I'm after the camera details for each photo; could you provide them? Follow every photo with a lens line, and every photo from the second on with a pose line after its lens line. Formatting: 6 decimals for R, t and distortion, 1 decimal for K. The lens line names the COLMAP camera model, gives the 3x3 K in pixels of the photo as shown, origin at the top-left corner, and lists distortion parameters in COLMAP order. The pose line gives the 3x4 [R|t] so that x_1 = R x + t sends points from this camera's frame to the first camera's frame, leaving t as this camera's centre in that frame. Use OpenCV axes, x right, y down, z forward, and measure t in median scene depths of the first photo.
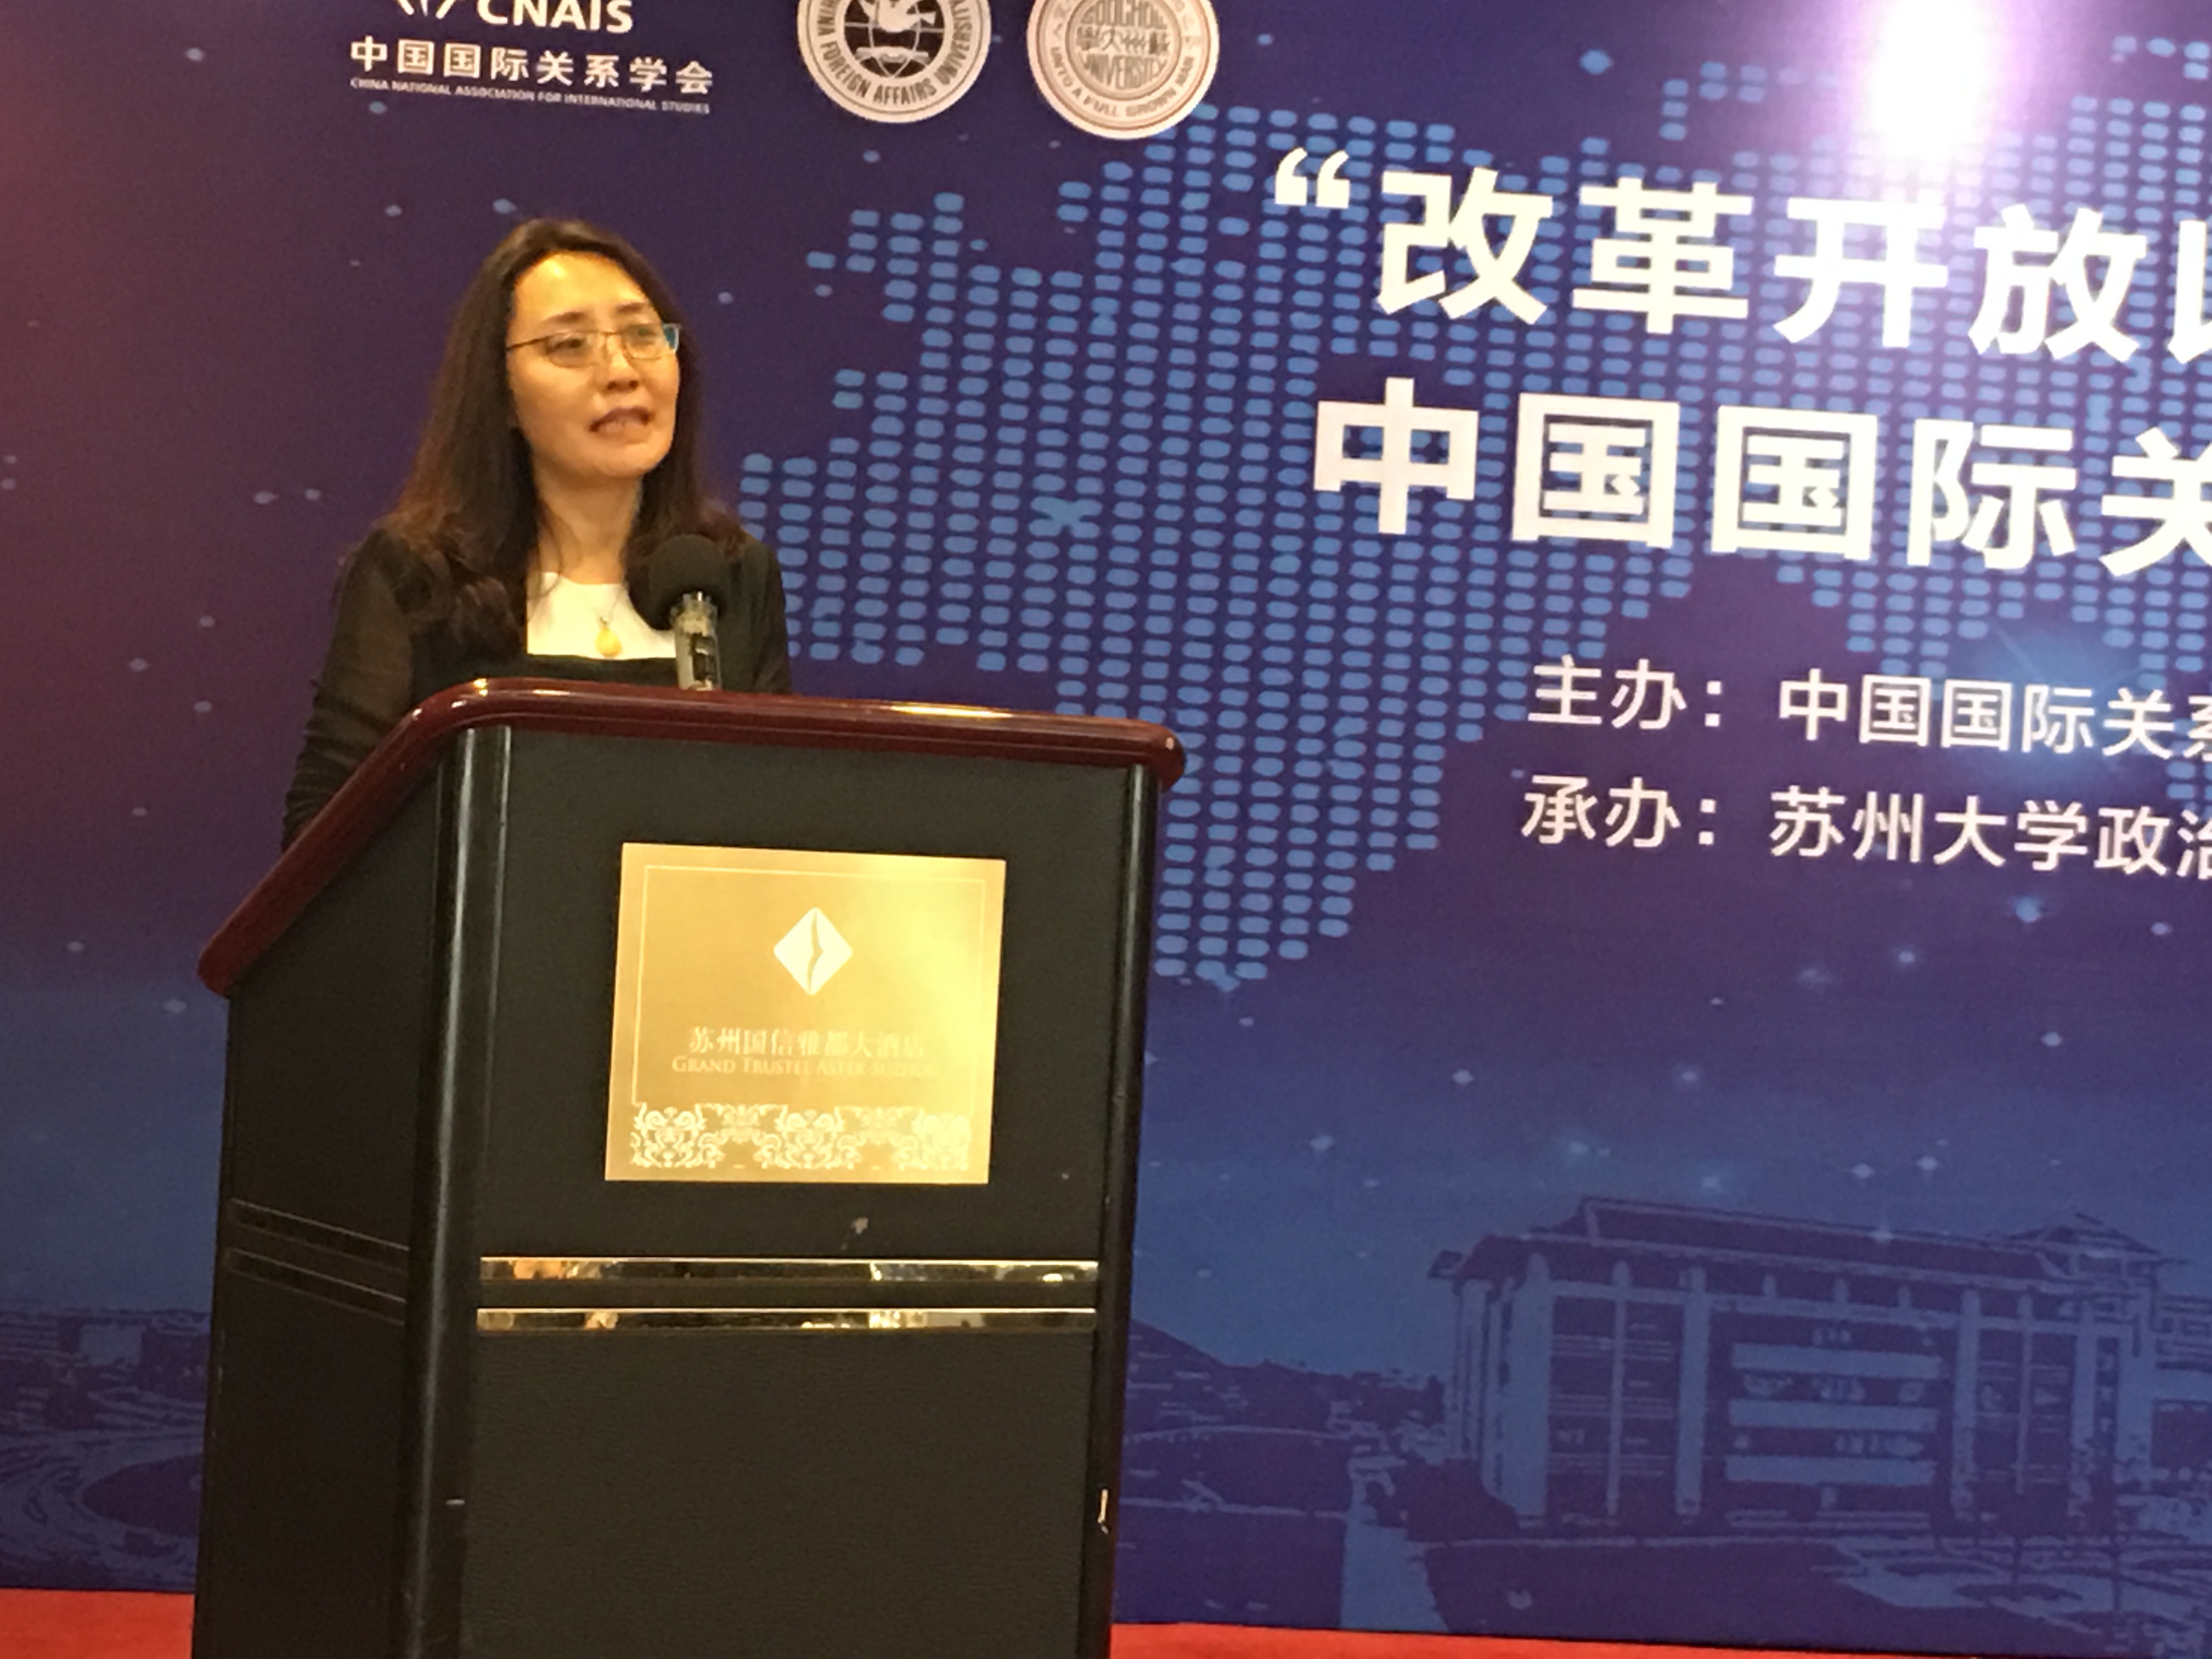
lens RADIAL K [[5950.4, 0, 1106.7], [0, 5950.4, 821.0], [0, 0, 1]] dist [0.050999, 0.000000]
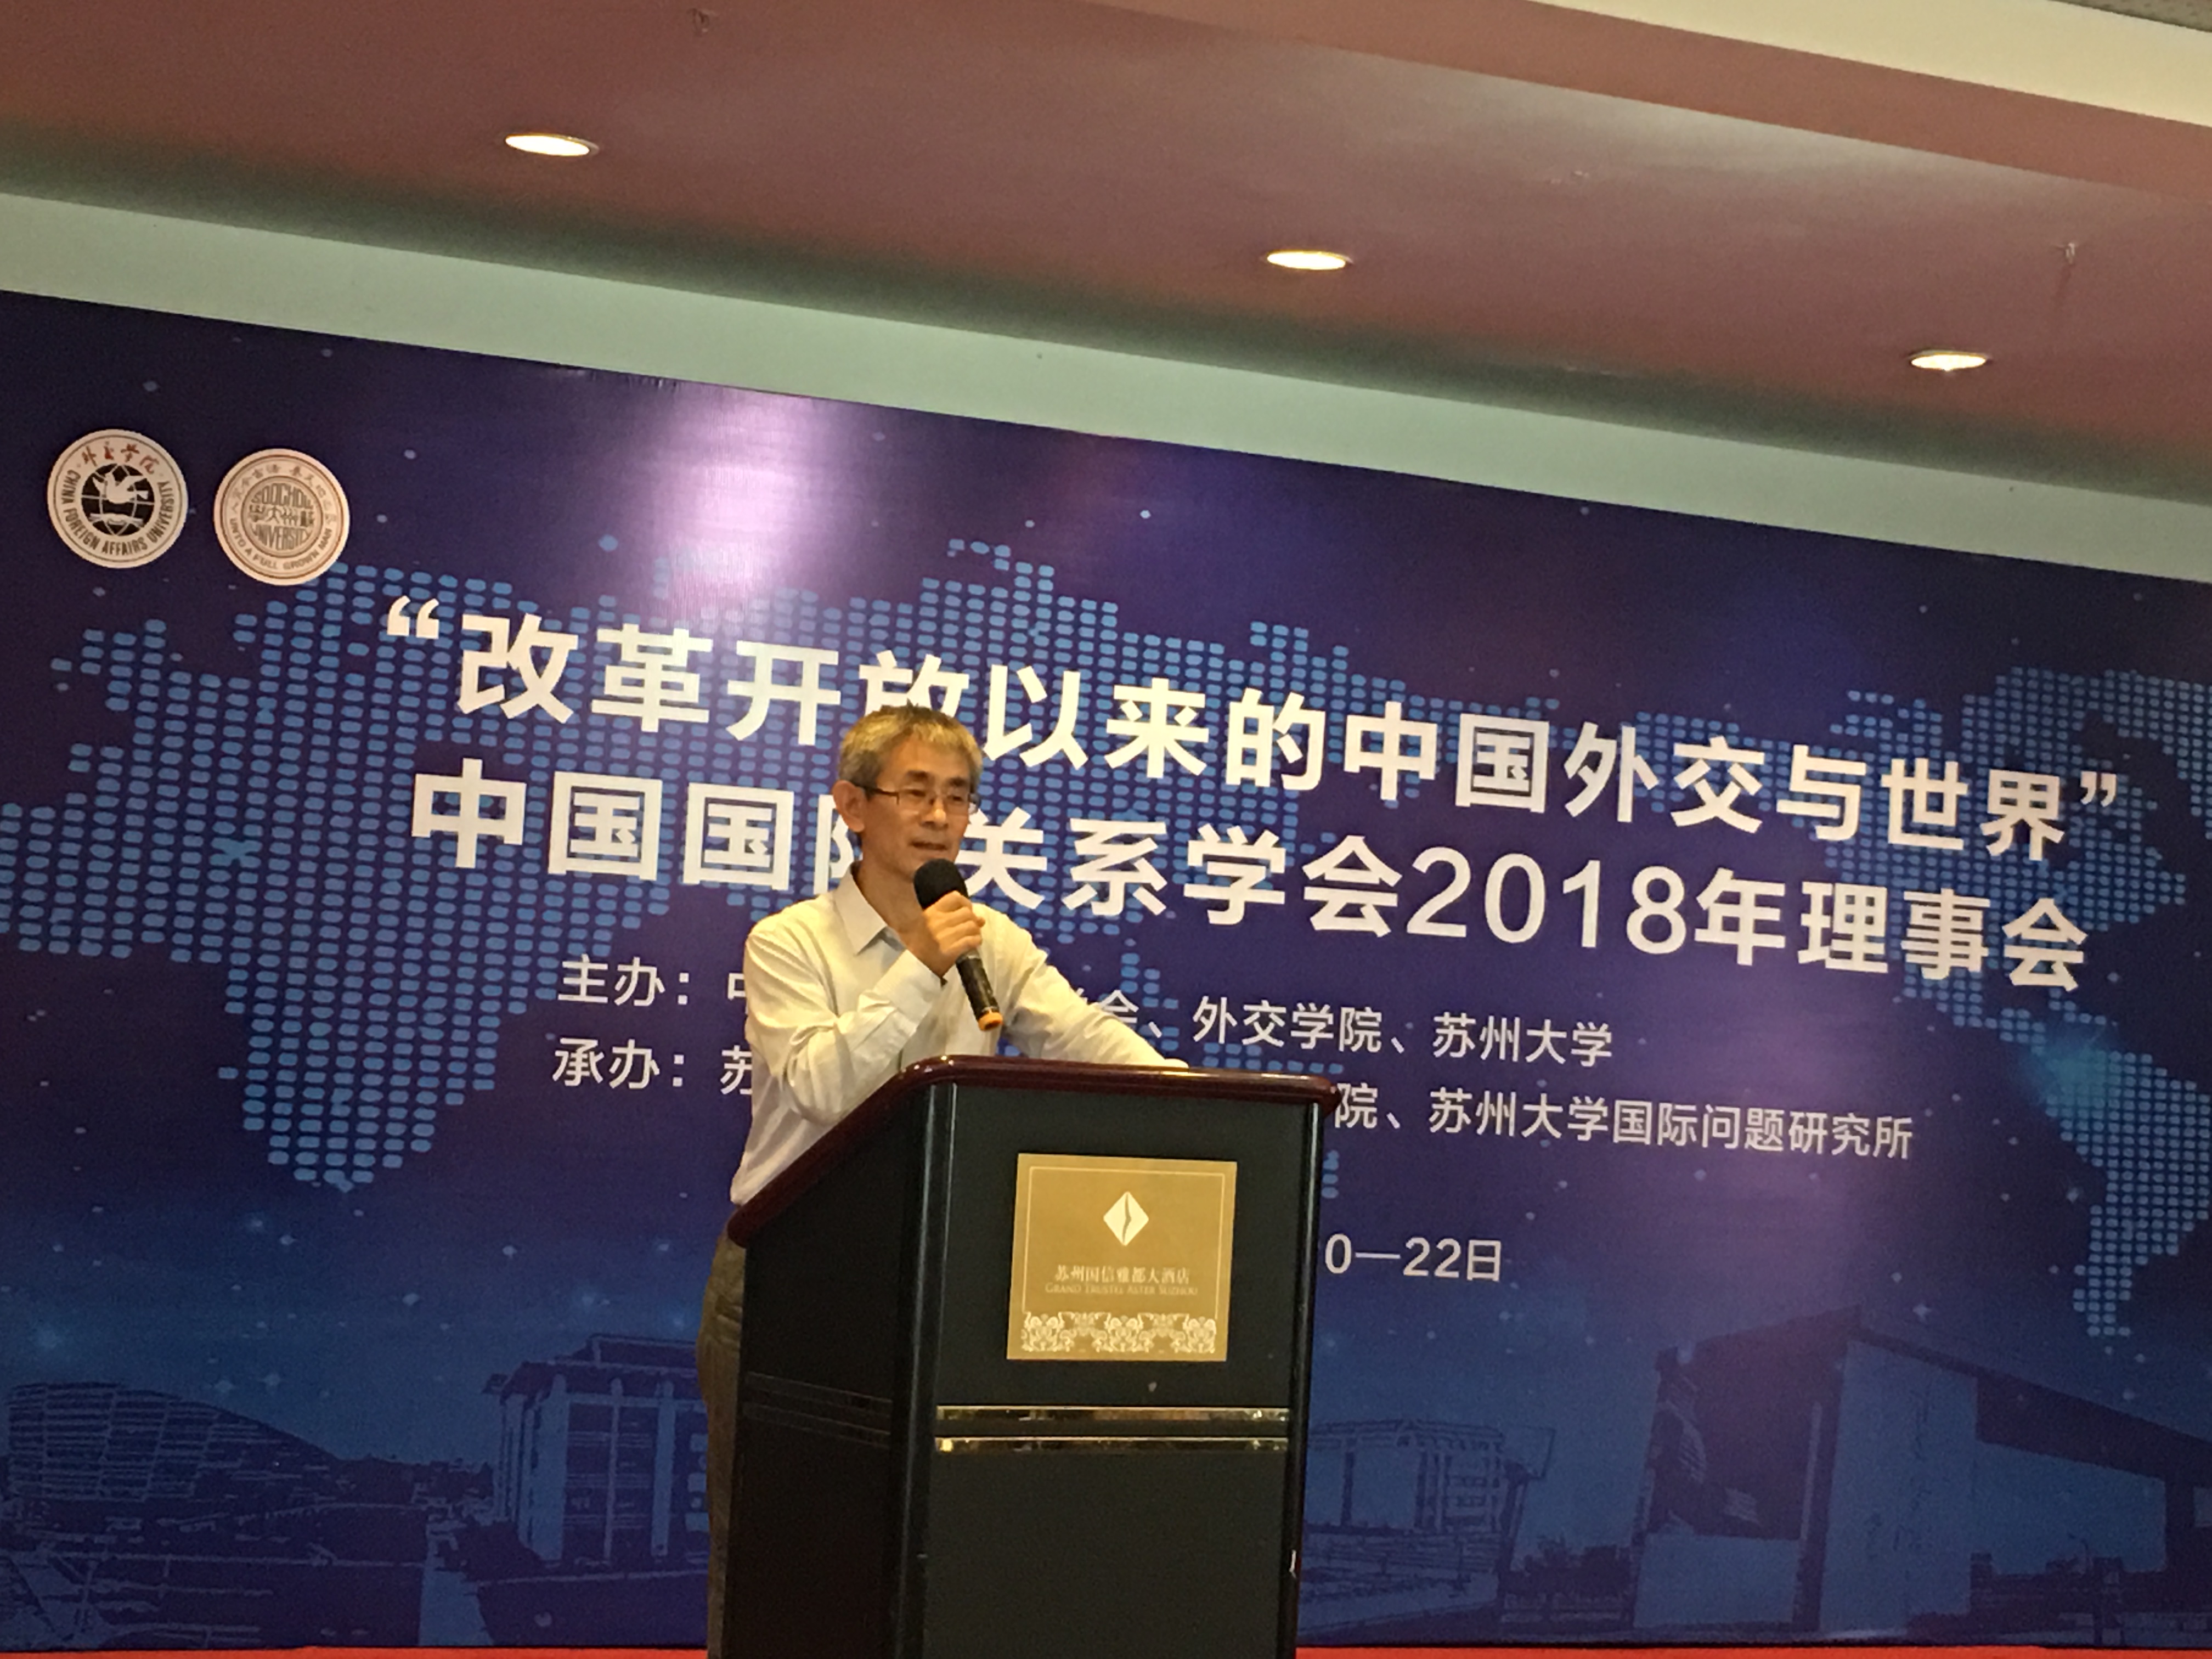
lens RADIAL K [[4247.1, 0, 1105.4], [0, 4247.1, 839.6], [0, 0, 1]] dist [0.048131, 0.000000]
pose [[0.955582, 0.016999, 0.294236, -0.105178], [-0.002689, 0.998797, -0.048971, -0.005657], [-0.294714, 0.046005, 0.954477, -0.015351]]
